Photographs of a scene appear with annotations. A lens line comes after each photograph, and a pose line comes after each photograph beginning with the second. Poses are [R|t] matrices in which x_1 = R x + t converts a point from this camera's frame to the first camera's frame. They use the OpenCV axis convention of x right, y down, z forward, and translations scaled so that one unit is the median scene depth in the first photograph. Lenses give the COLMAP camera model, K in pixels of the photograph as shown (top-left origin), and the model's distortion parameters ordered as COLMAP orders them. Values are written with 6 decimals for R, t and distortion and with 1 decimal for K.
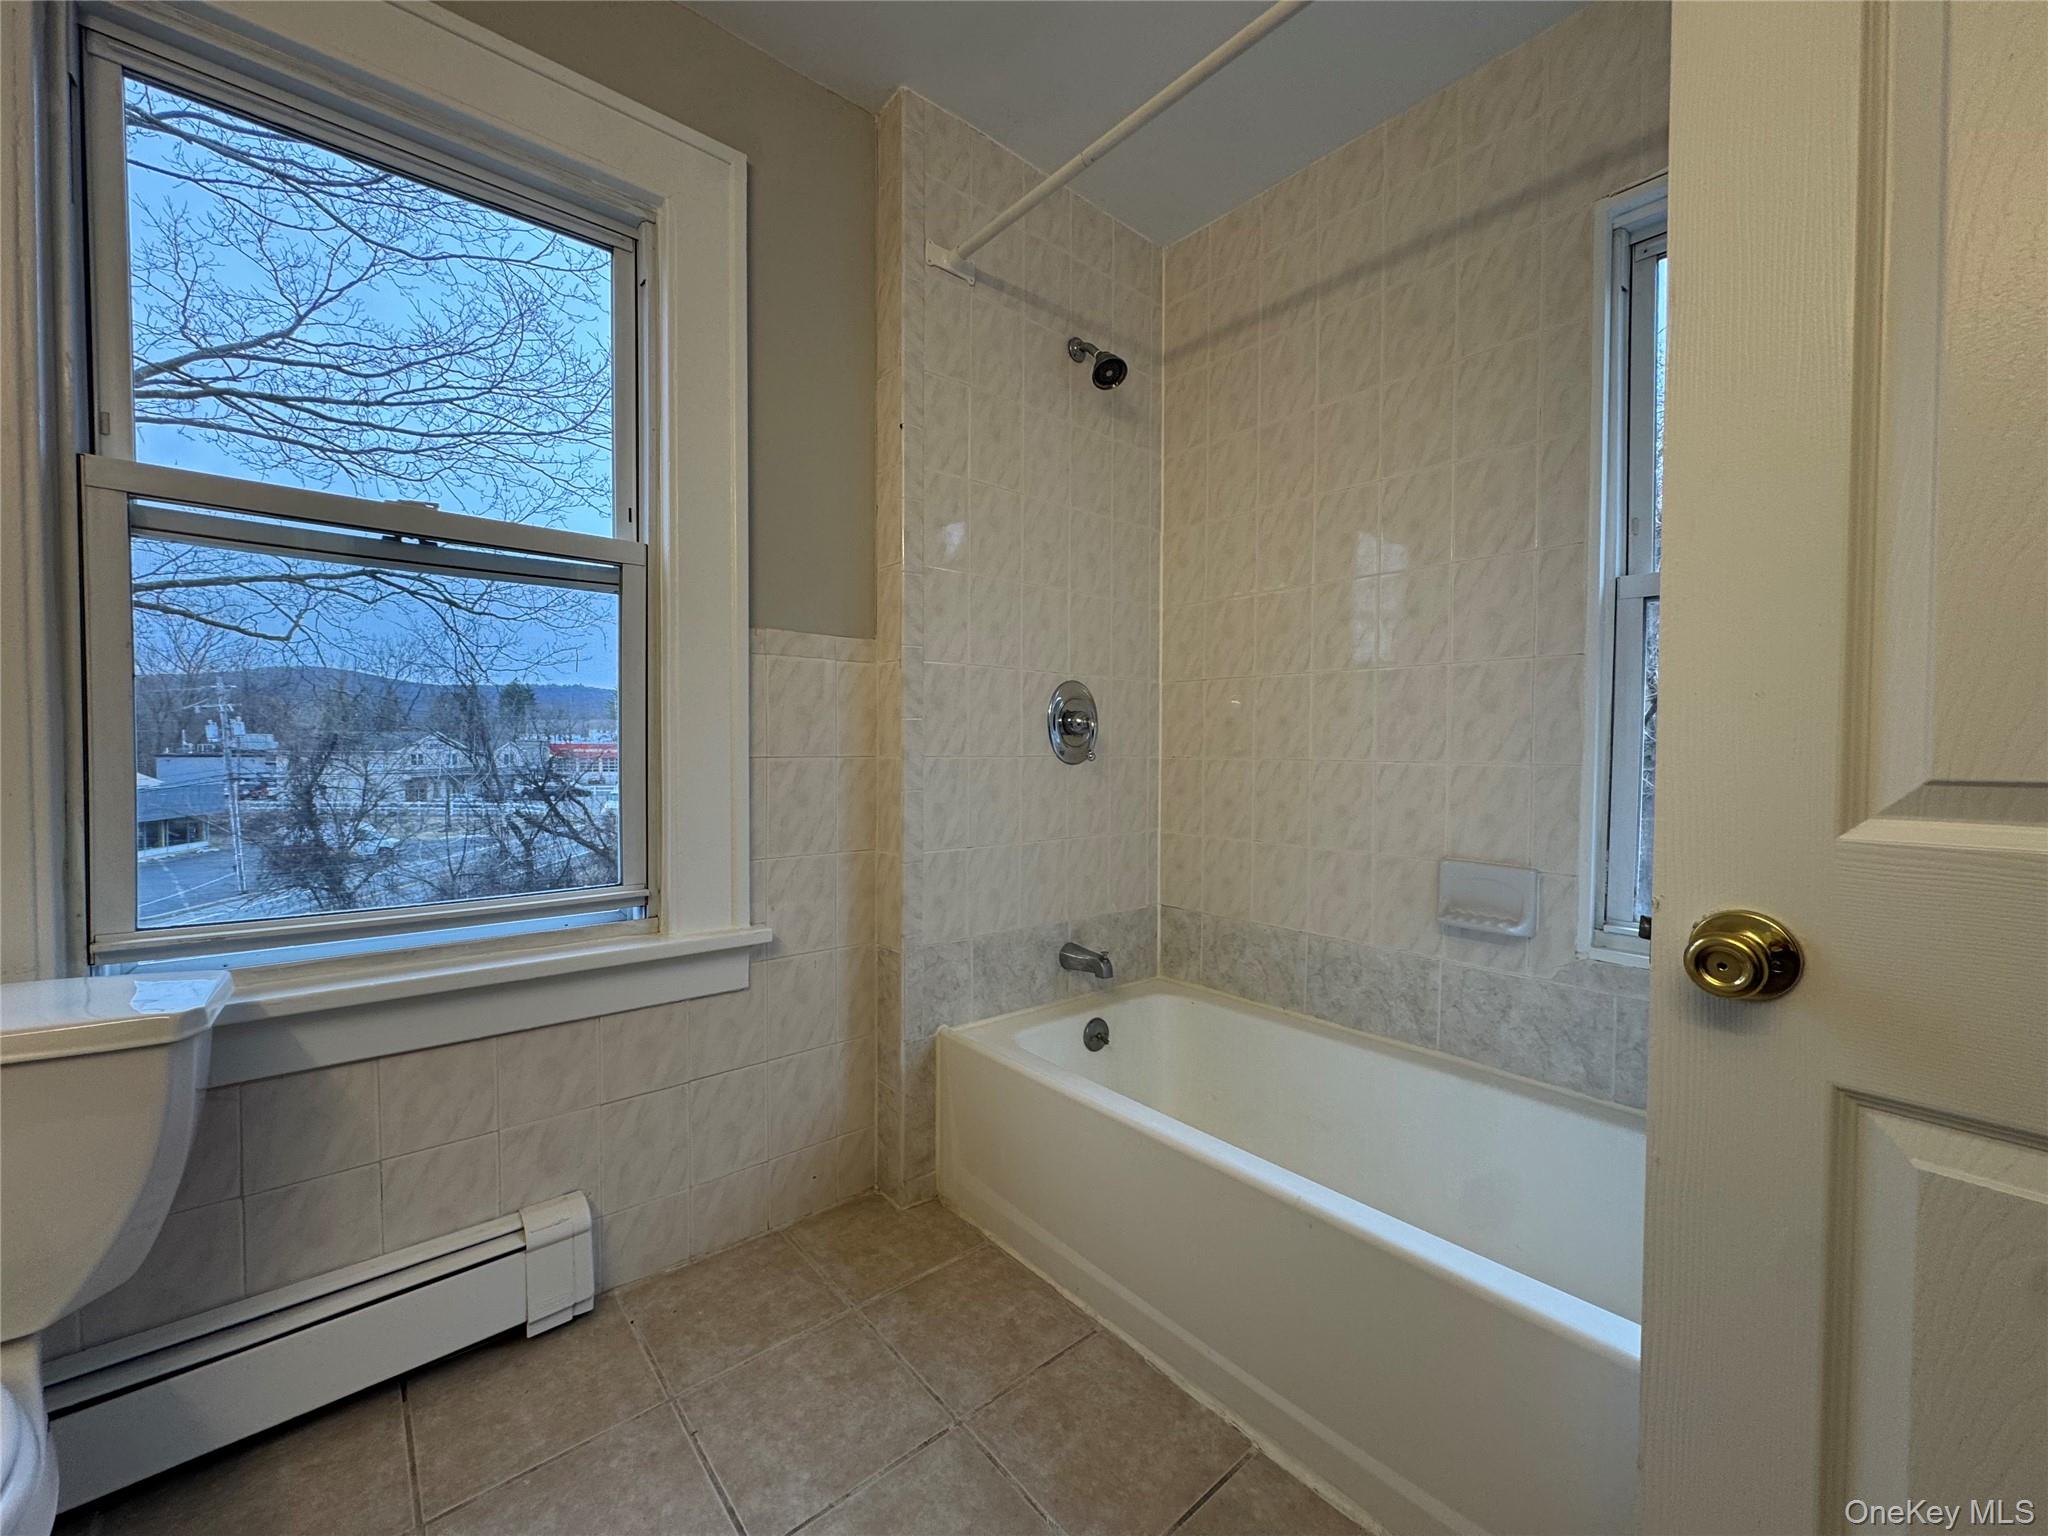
lens RADIAL K [[813.8, 0, 1024.3], [0, 813.8, 766.8], [0, 0, 1]] dist [-0.003731, 0.000514]
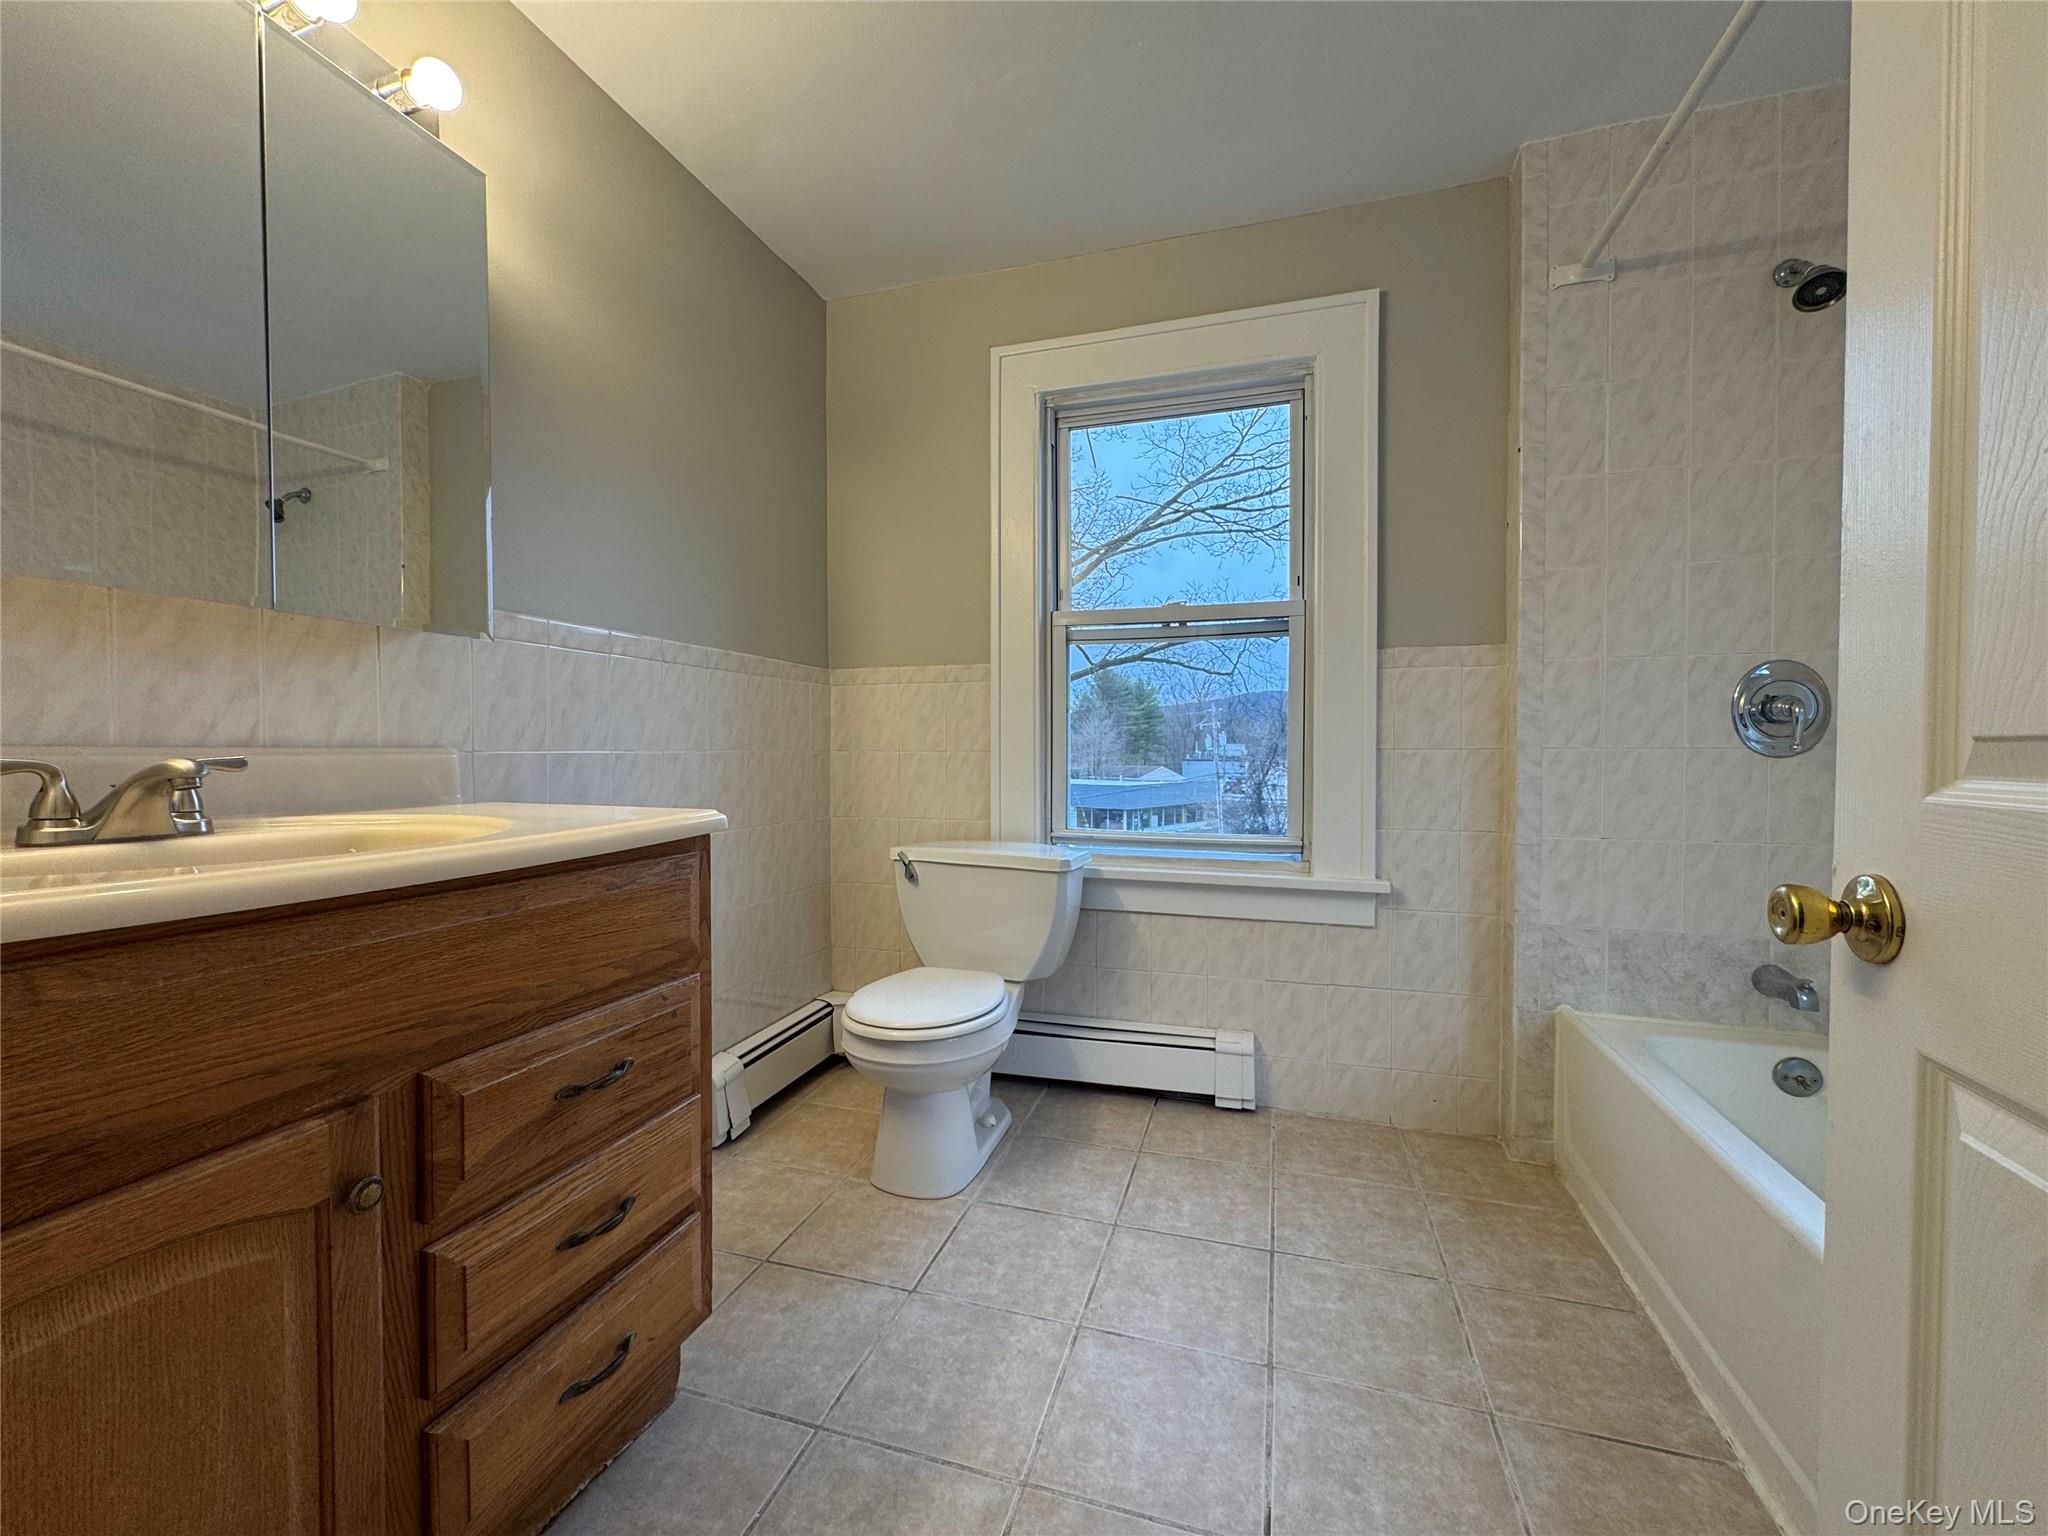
lens RADIAL K [[813.8, 0, 1024.3], [0, 813.8, 766.8], [0, 0, 1]] dist [-0.003731, 0.000514]
pose [[0.528266, 0.010851, -0.849009, 0.427281], [-0.017466, 0.999846, 0.001911, 0.022365], [0.848899, 0.013819, 0.528374, -0.148435]]
